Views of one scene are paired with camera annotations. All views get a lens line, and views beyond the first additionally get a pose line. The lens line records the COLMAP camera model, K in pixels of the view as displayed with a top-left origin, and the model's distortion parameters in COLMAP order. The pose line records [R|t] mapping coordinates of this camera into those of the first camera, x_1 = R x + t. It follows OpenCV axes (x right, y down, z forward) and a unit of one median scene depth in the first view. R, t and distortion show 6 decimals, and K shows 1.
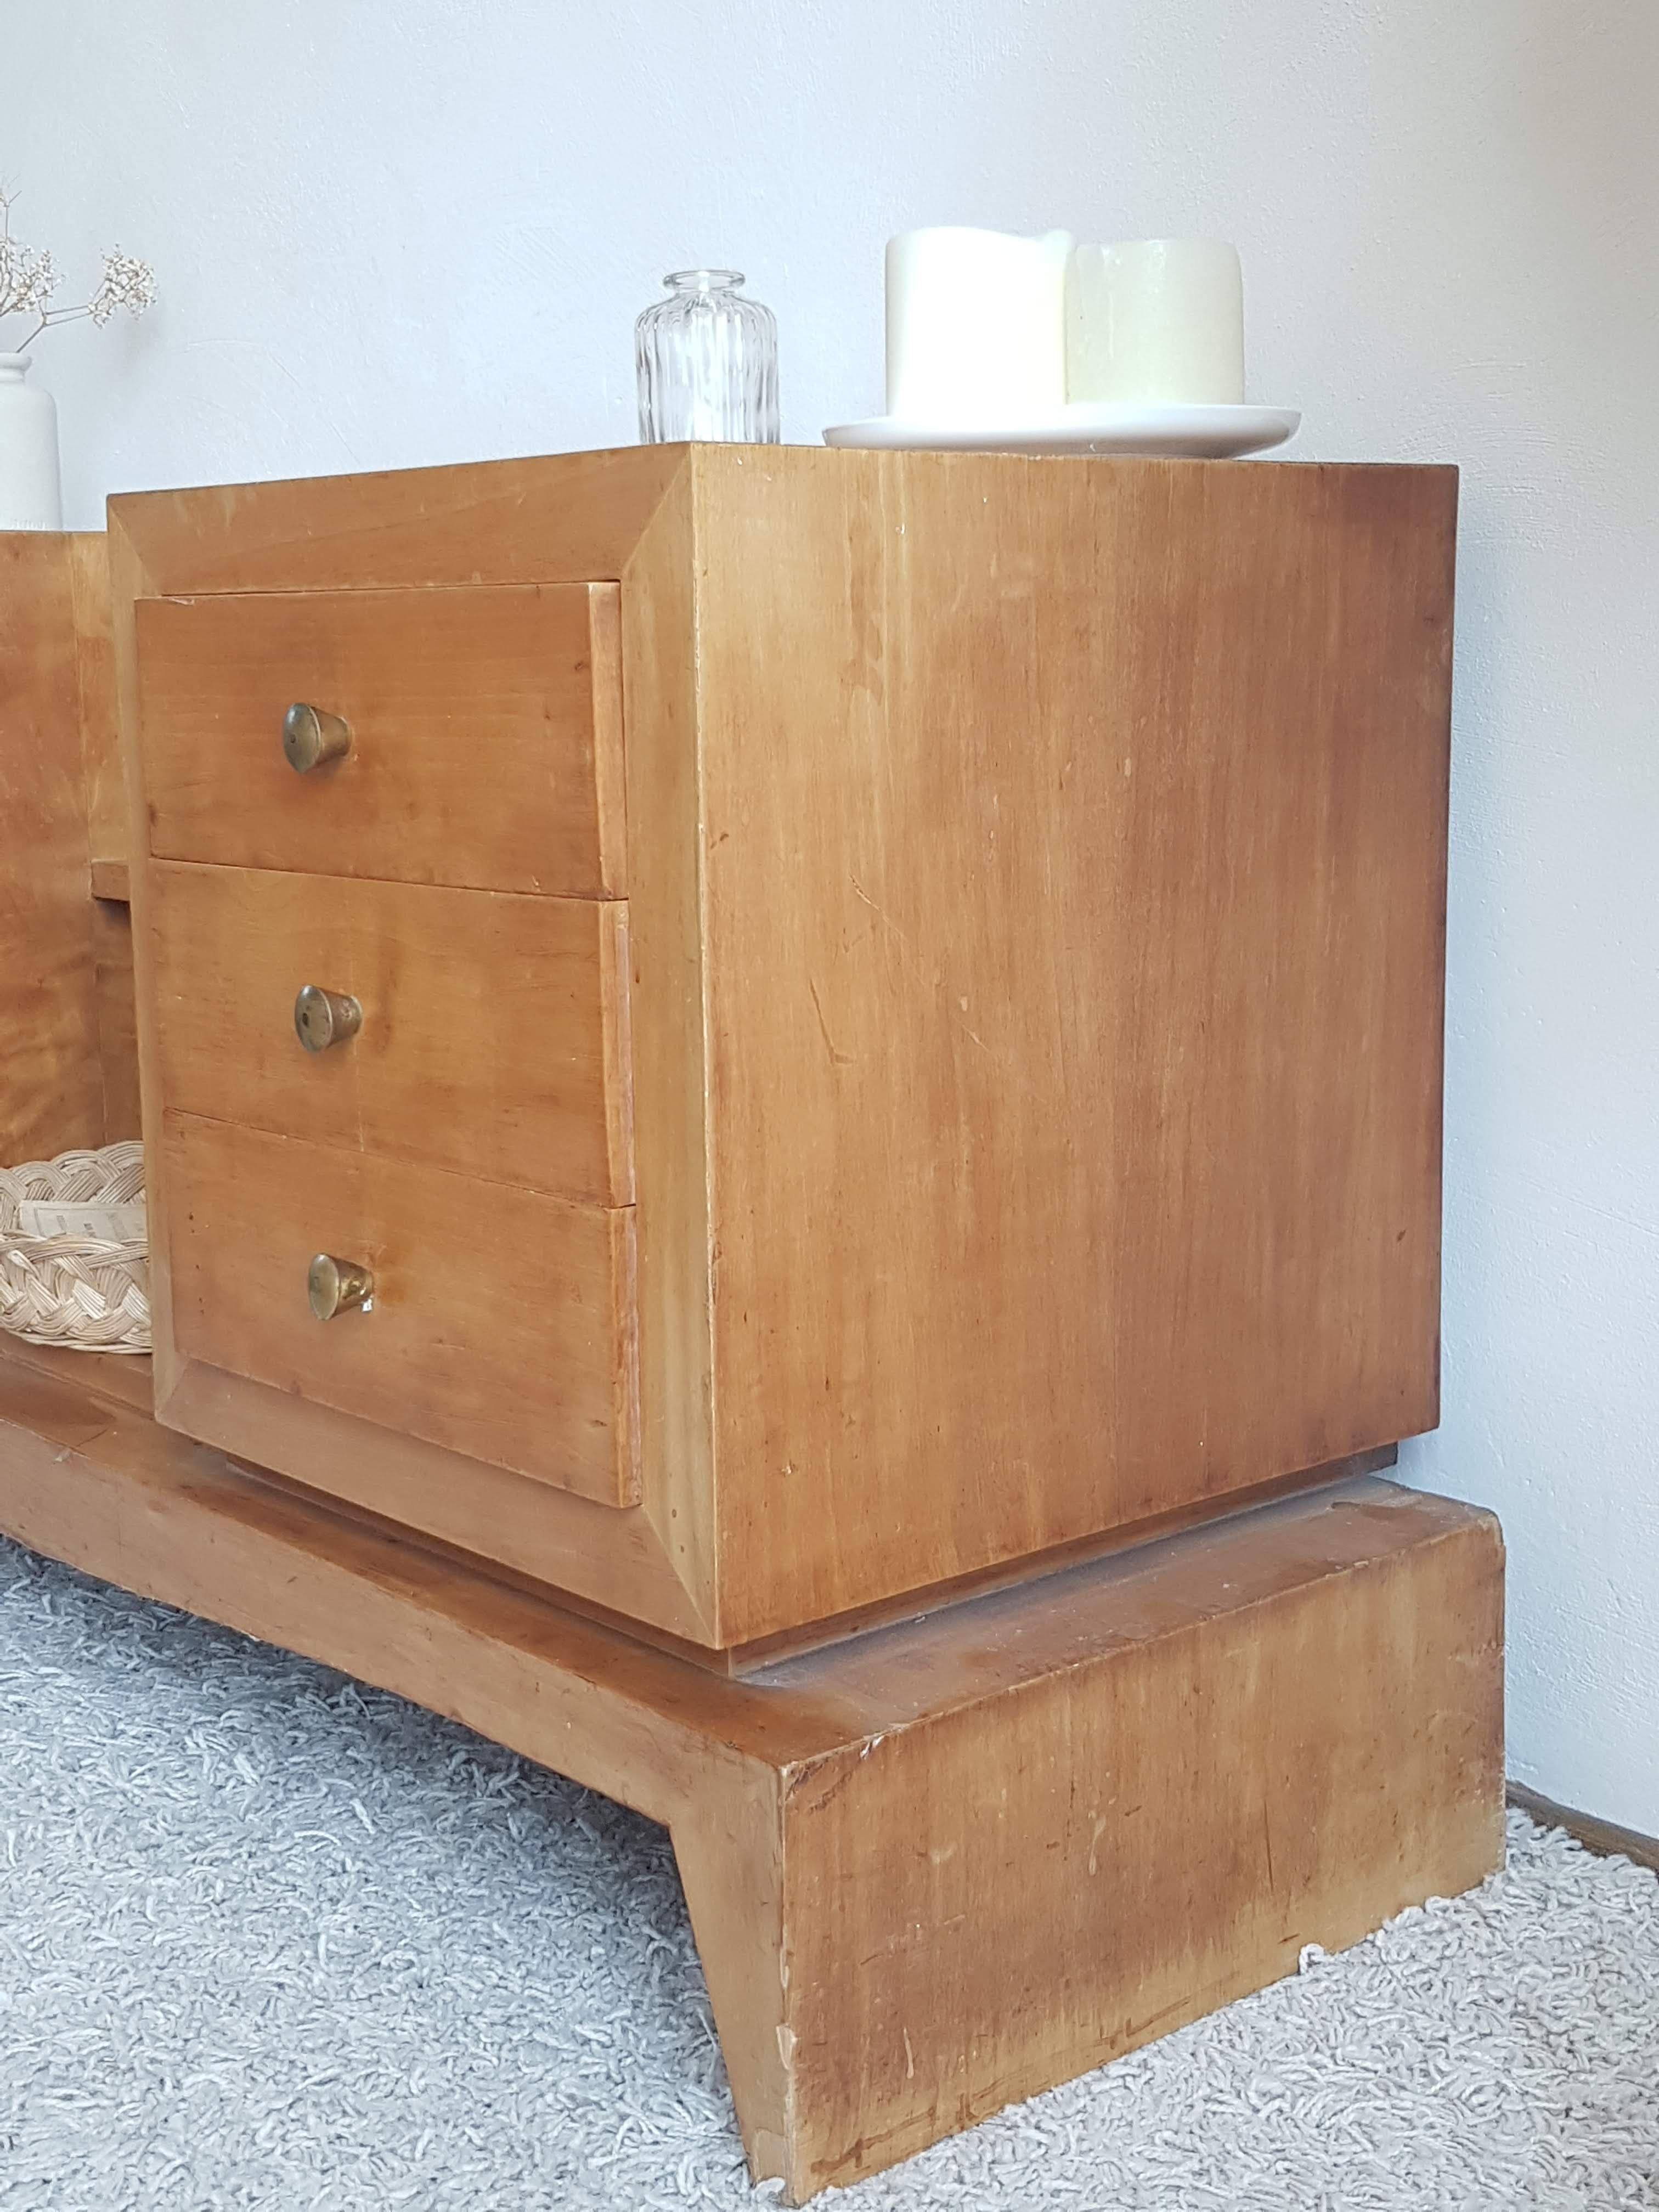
lens RADIAL K [[2988.9, 0, 829.0], [0, 2988.9, 1106.1], [0, 0, 1]] dist [0.075551, 0.000000]
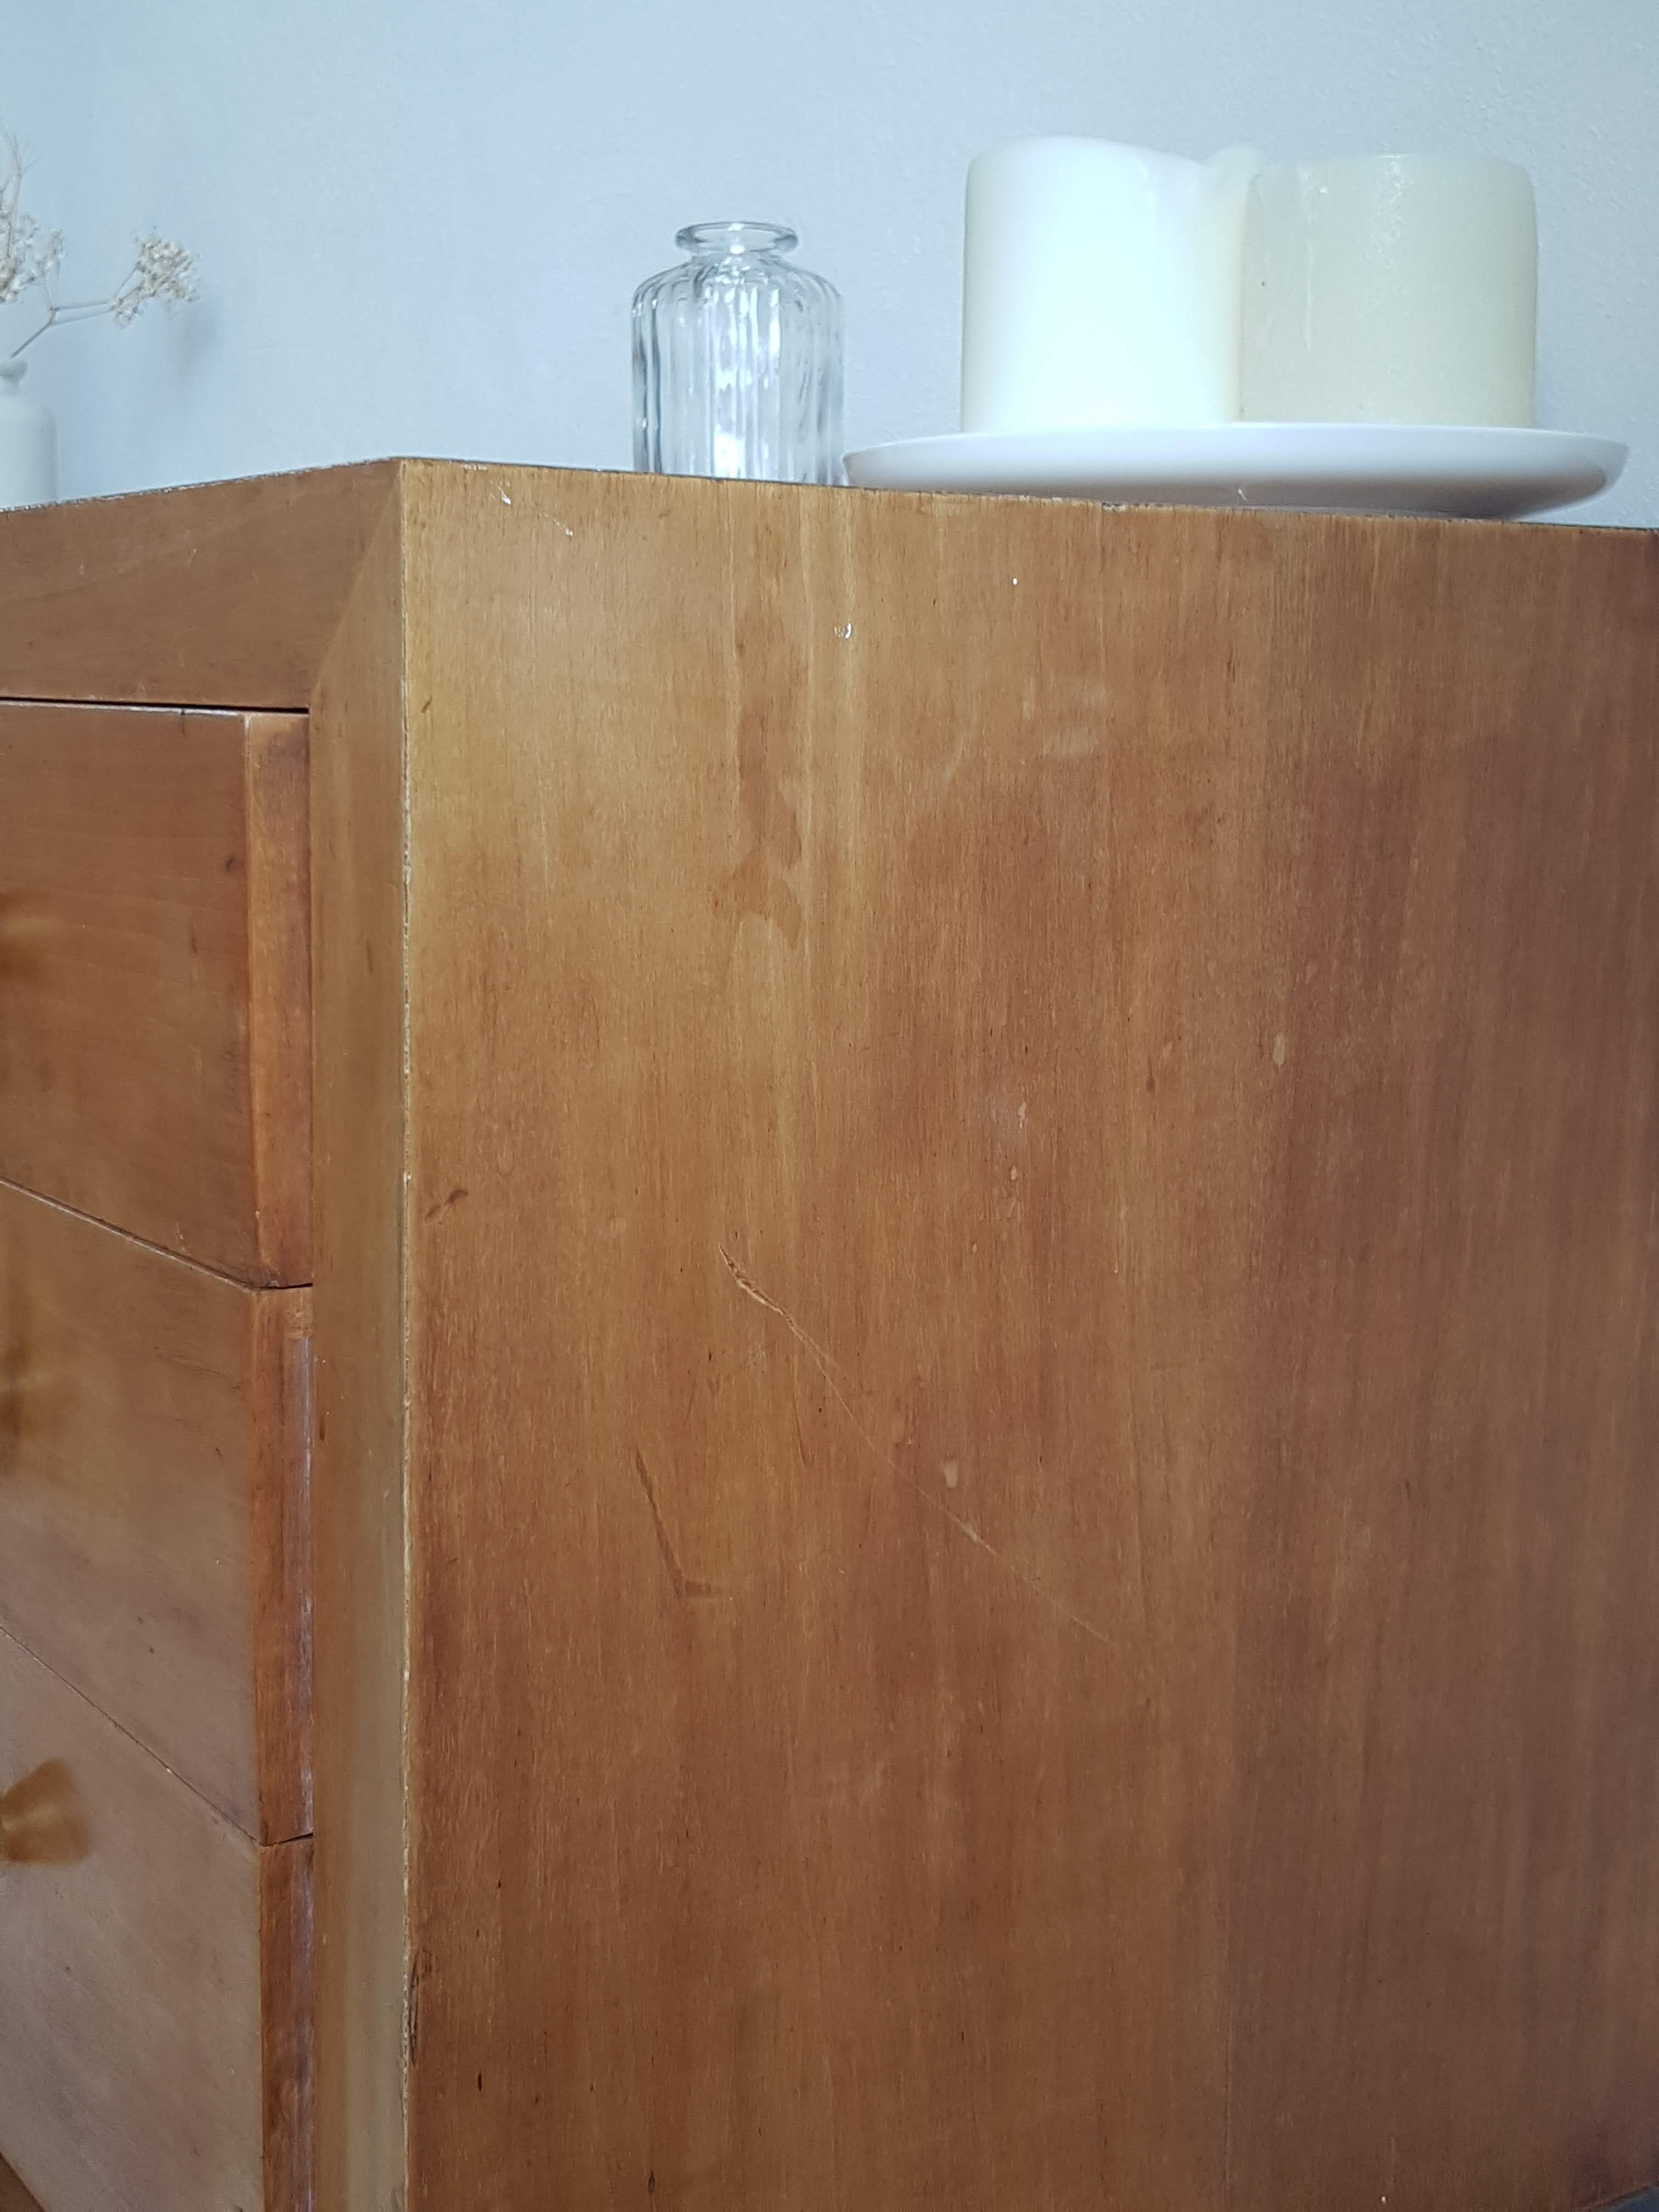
lens RADIAL K [[2988.9, 0, 868.7], [0, 2988.9, 1051.5], [0, 0, 1]] dist [0.075551, 0.000000]
pose [[0.993037, 0.043204, -0.109595, 0.088207], [-0.047046, 0.998357, -0.032717, -0.094495], [0.108002, 0.037645, 0.993438, 0.443683]]
